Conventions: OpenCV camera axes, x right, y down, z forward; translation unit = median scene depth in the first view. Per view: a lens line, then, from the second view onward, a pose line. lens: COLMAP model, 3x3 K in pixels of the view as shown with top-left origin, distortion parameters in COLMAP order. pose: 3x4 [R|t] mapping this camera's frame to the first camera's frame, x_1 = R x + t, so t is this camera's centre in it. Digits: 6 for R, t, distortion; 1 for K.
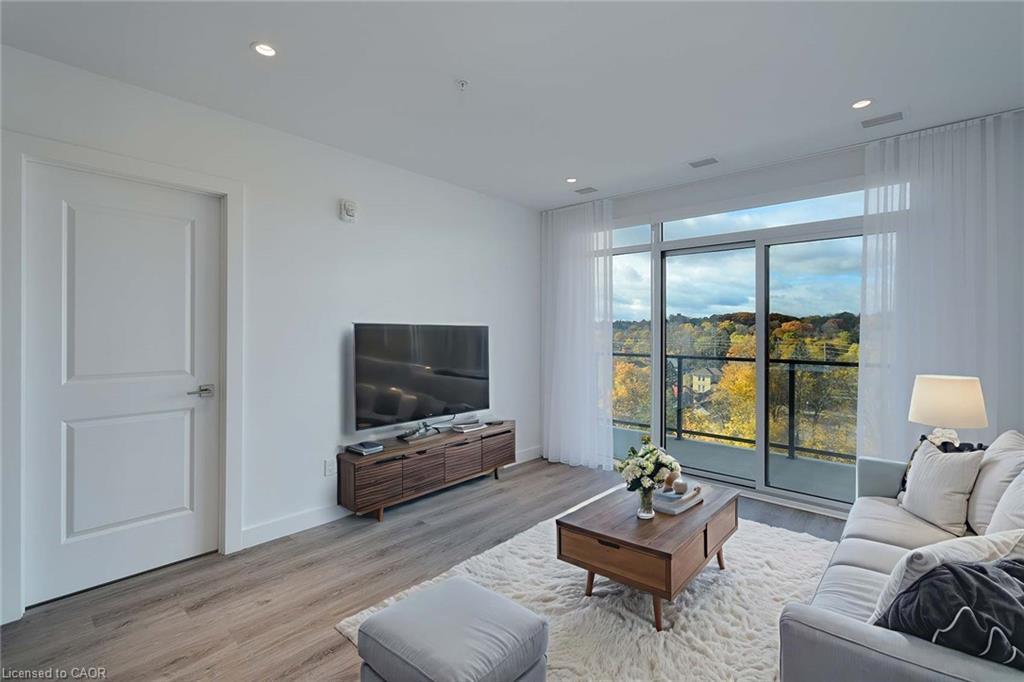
lens RADIAL K [[471.9, 0, 505.6], [0, 471.9, 339.7], [0, 0, 1]] dist [0.012003, 0.000289]
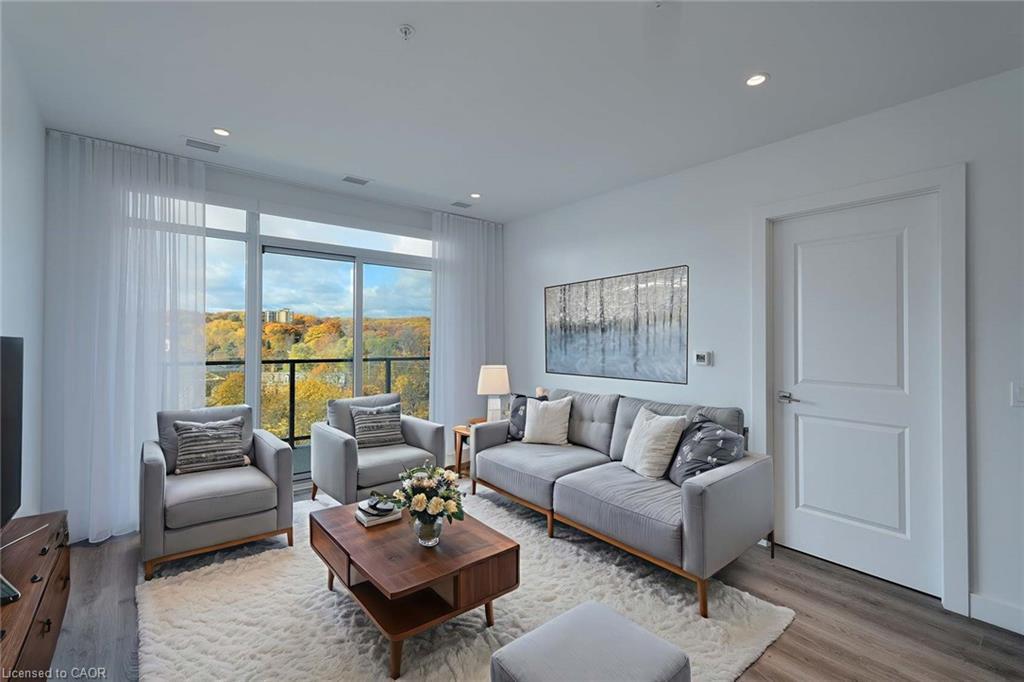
lens RADIAL K [[446.6, 0, 510.8], [0, 446.6, 324.0], [0, 0, 1]] dist [-0.002141, -0.000114]
pose [[0.147076, 0.025528, 0.988796, -0.449103], [0.009468, 0.999585, -0.027214, -0.009564], [-0.989080, 0.013365, 0.146773, 0.415042]]
